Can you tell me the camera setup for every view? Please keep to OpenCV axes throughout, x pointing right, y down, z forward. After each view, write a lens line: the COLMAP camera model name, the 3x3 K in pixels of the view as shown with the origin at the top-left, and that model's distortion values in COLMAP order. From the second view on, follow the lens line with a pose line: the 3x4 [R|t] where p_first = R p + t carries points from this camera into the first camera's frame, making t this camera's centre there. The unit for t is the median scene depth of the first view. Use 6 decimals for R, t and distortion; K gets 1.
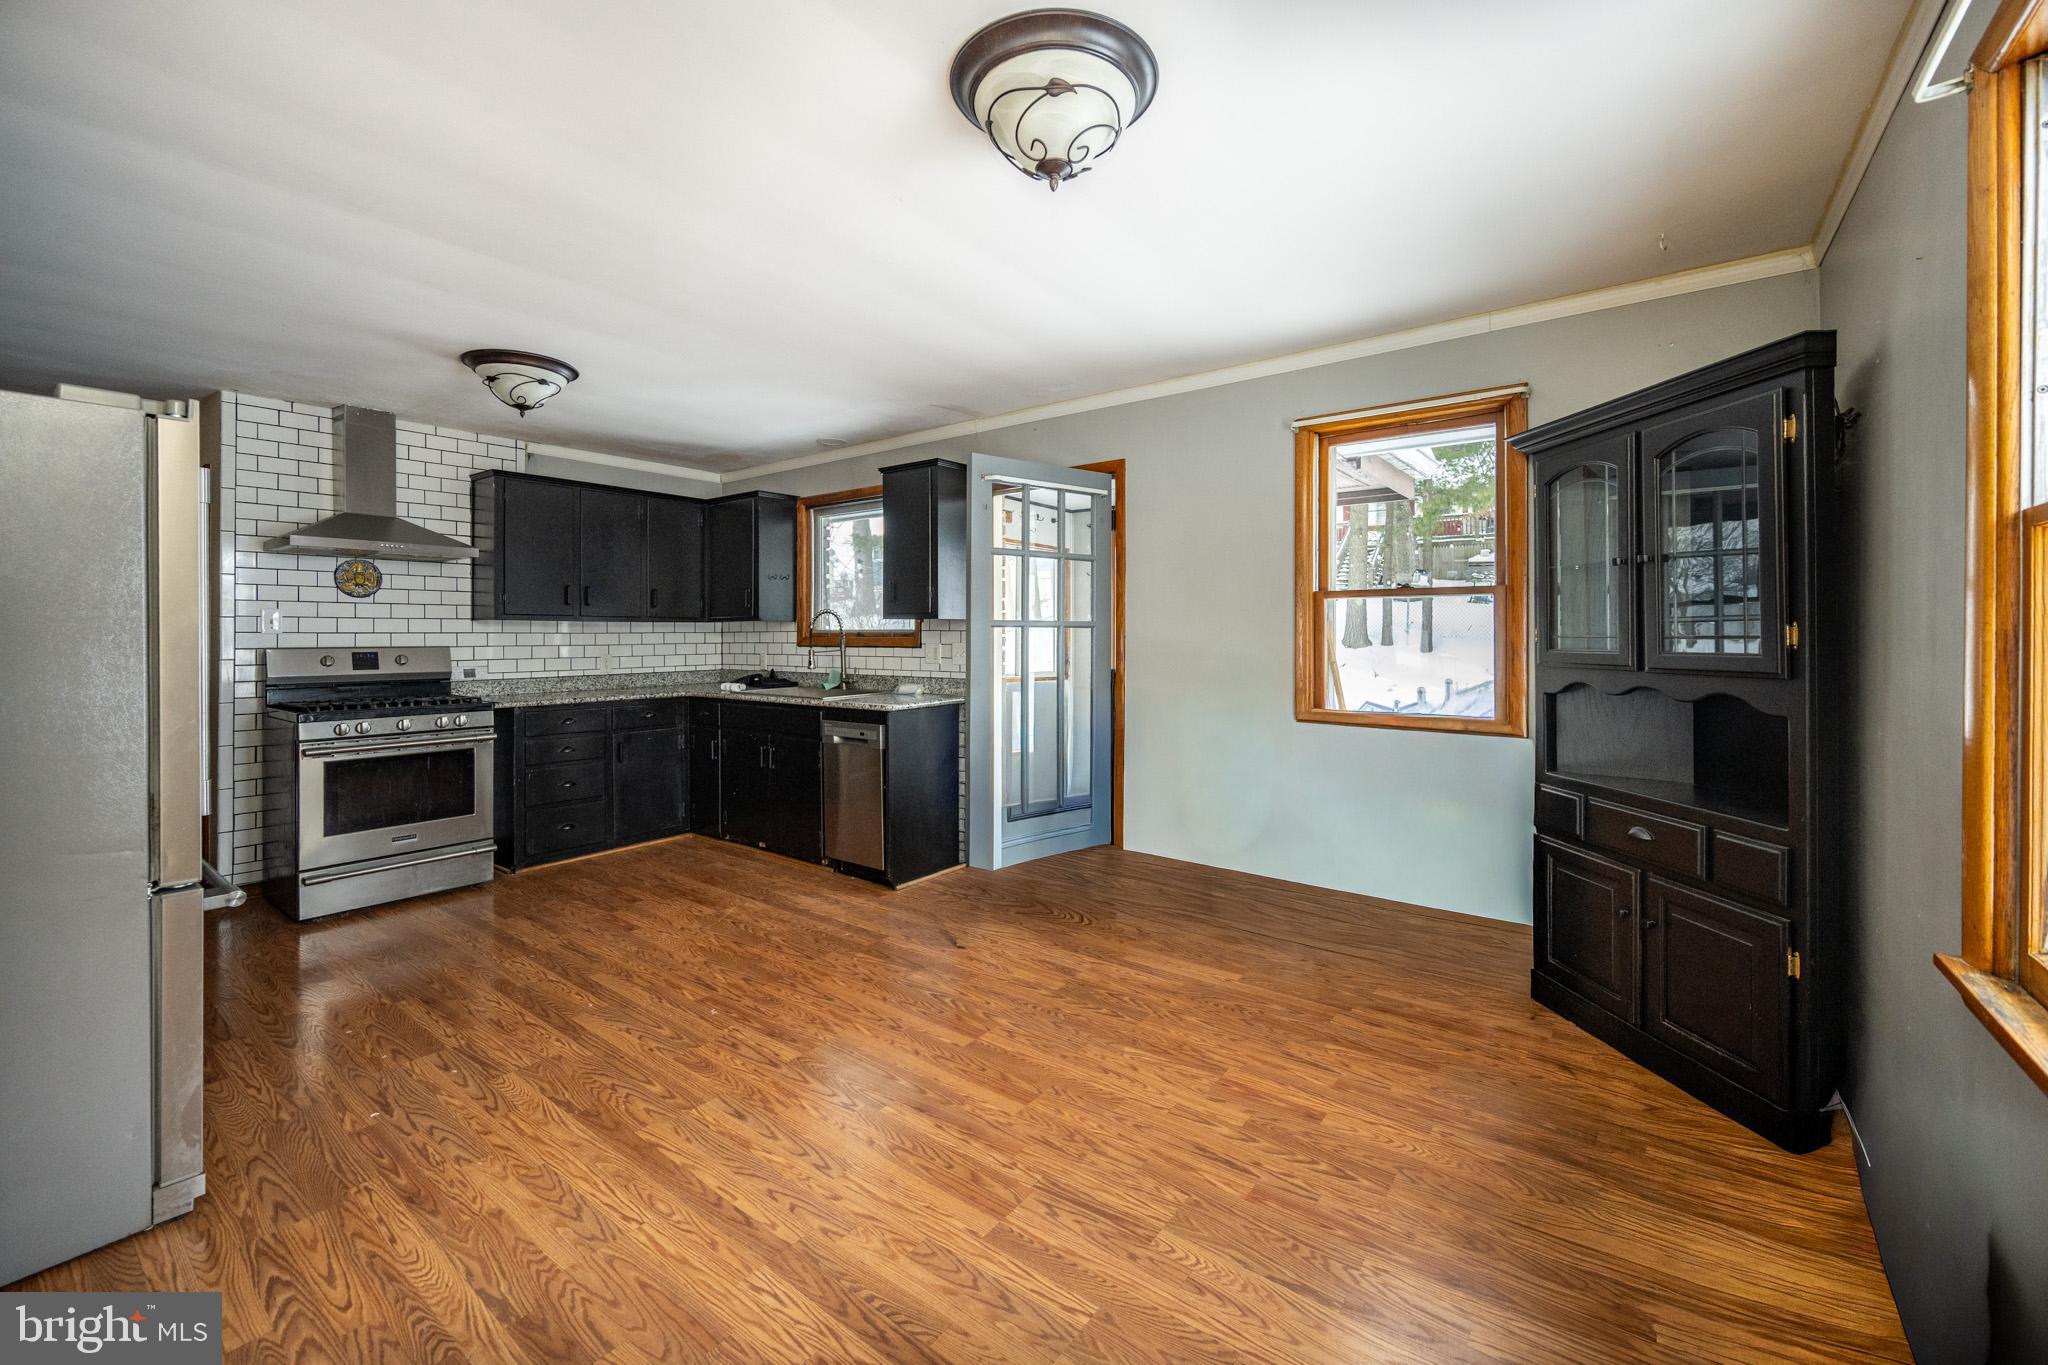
lens RADIAL K [[822.8, 0, 1017.8], [0, 822.8, 657.6], [0, 0, 1]] dist [-0.000027, -0.000051]
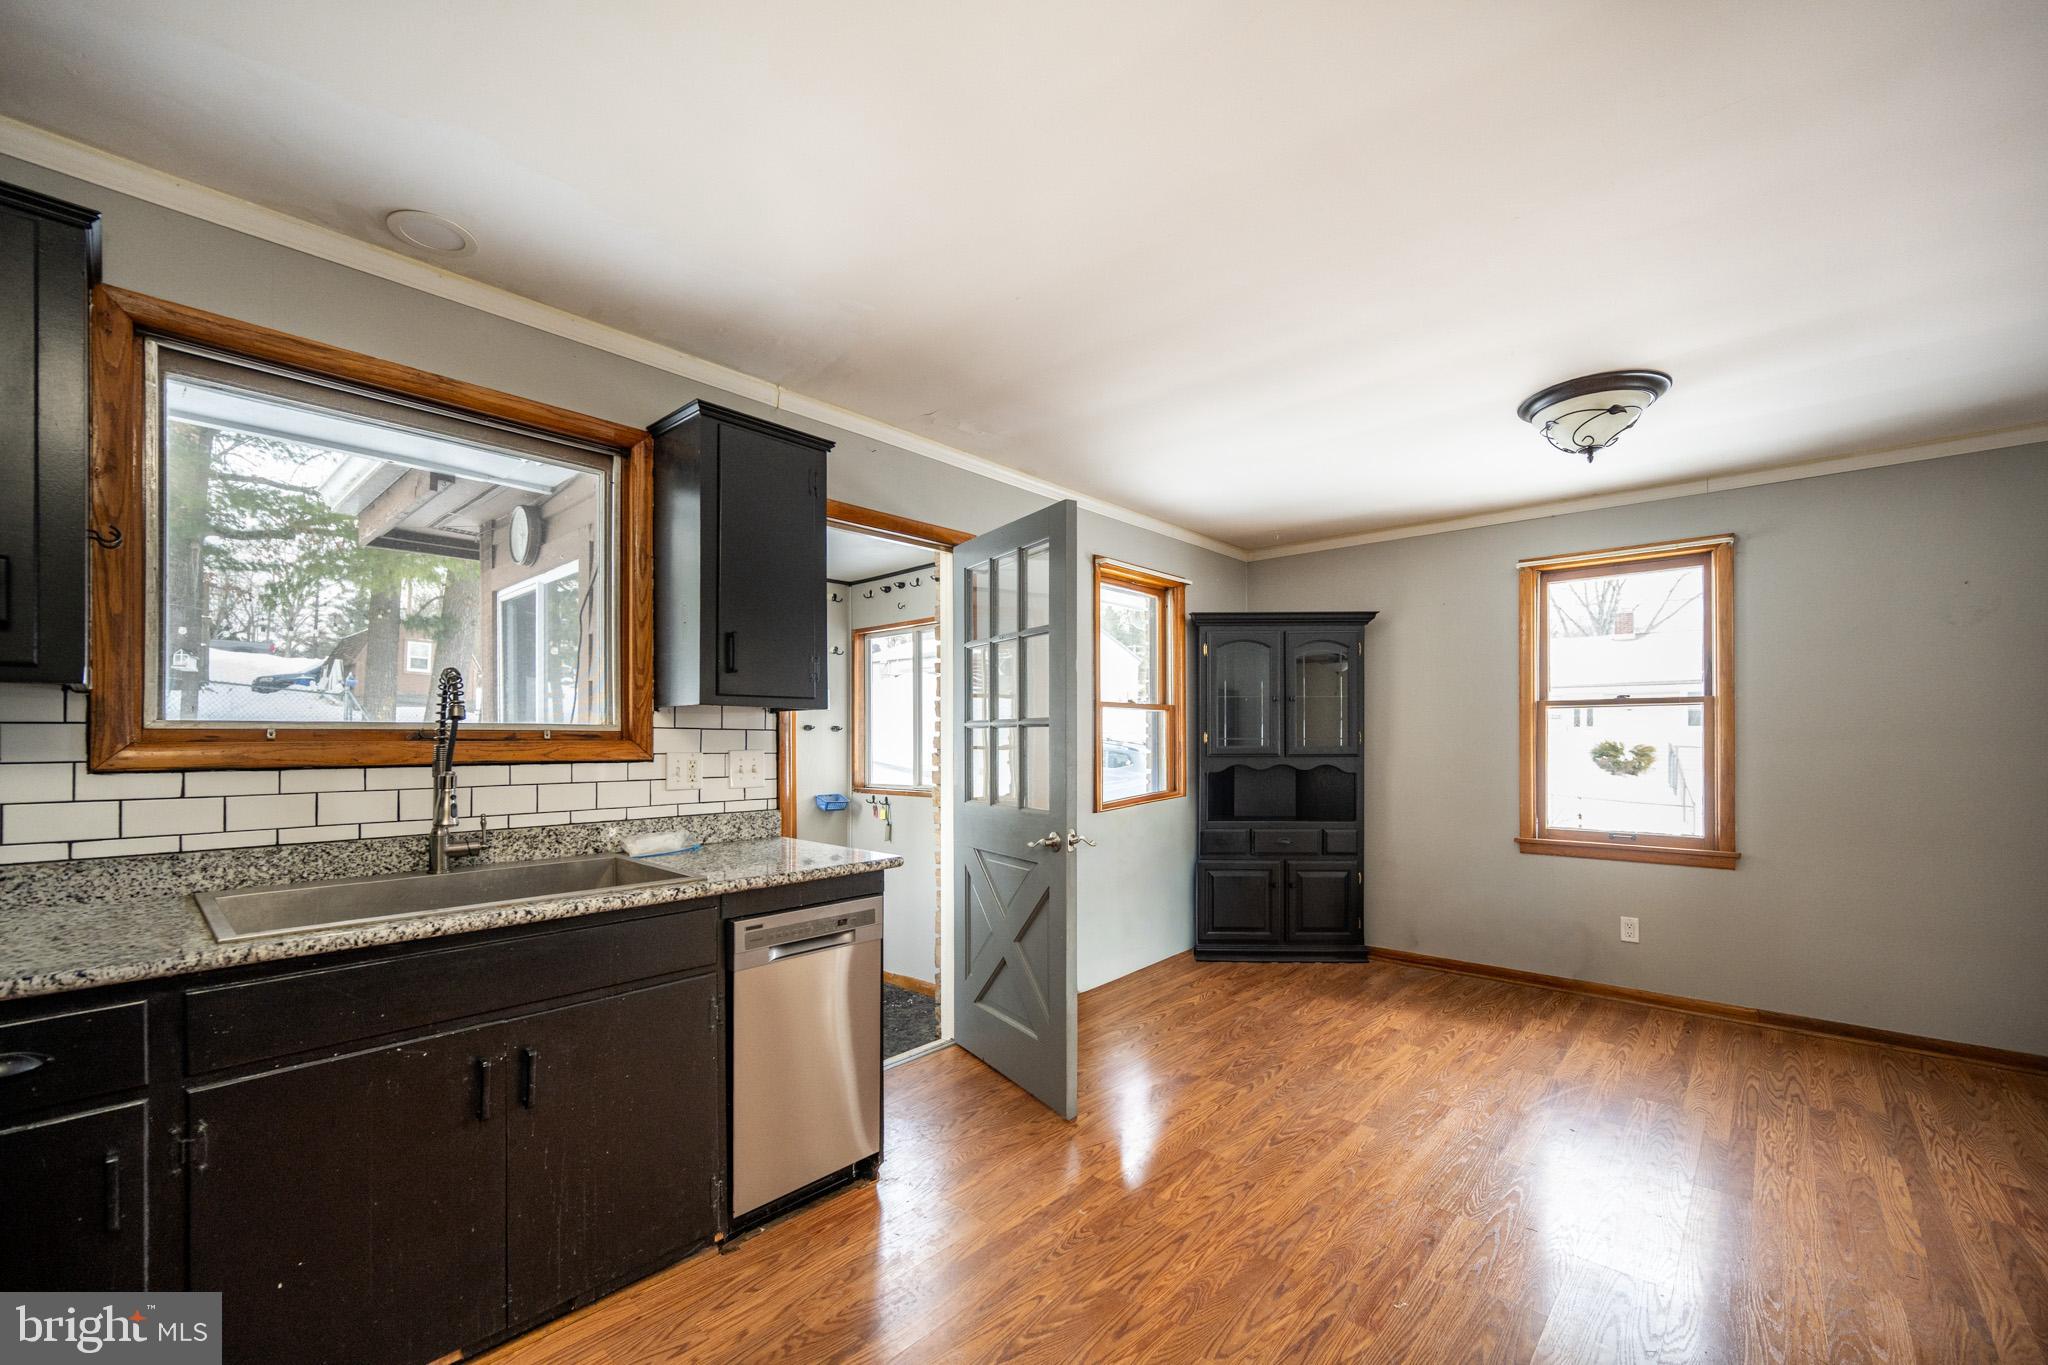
lens RADIAL K [[835.7, 0, 1029.7], [0, 835.7, 739.1], [0, 0, 1]] dist [0.000083, -0.000008]
pose [[0.088553, -0.000086, 0.996071, -0.960996], [0.036482, 0.999329, -0.003157, -0.023924], [-0.995403, 0.036618, 0.088496, 1.109830]]
